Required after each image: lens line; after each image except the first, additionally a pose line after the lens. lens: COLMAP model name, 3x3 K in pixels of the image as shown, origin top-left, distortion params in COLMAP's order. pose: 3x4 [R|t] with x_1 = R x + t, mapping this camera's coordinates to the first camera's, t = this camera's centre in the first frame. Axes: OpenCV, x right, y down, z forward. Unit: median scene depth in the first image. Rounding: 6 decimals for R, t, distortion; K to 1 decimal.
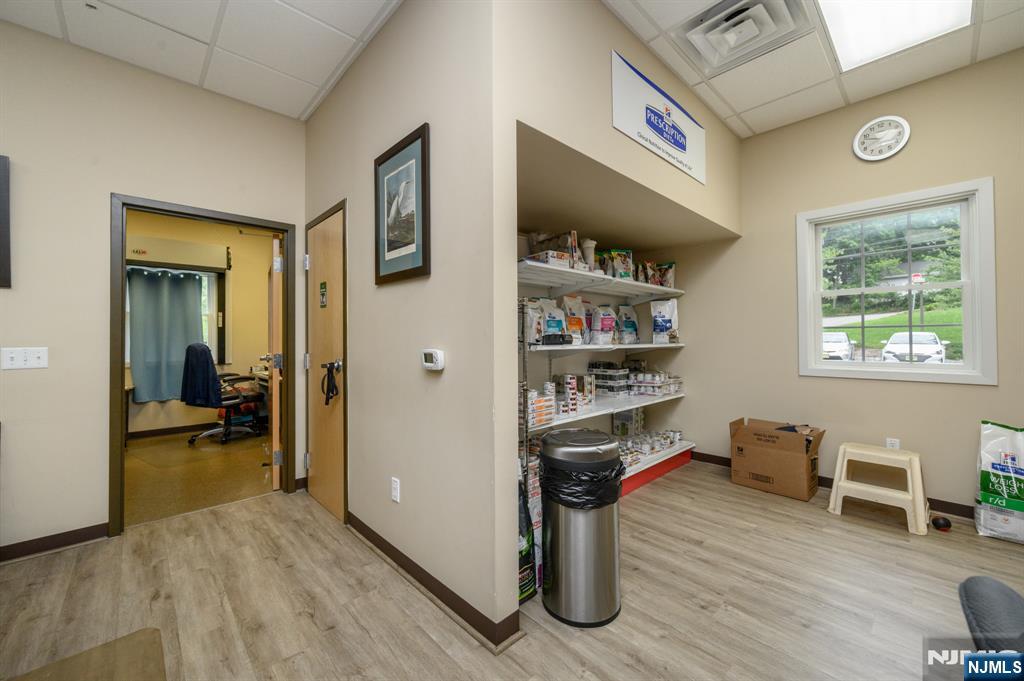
lens RADIAL K [[400.4, 0, 512.0], [0, 400.4, 339.5], [0, 0, 1]] dist [0.001478, 0.000131]
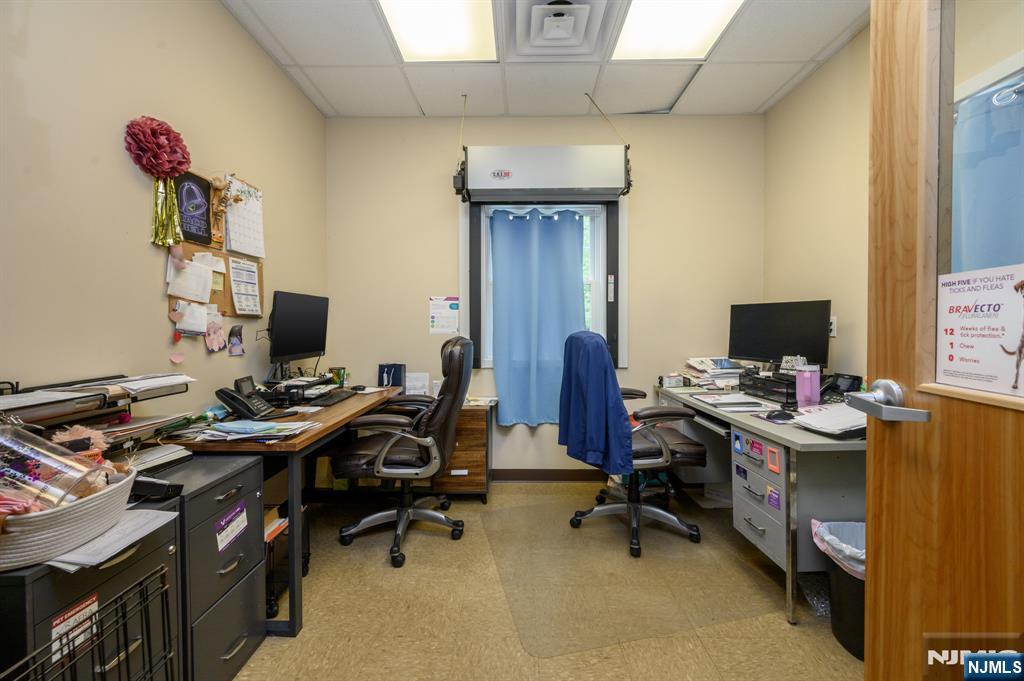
lens RADIAL K [[400.4, 0, 512.3], [0, 400.4, 339.9], [0, 0, 1]] dist [0.001478, 0.000131]
pose [[0.721380, 0.013903, -0.692400, -0.455844], [0.005566, 0.999650, 0.025872, 0.006407], [0.692517, -0.022518, 0.721050, 0.521989]]
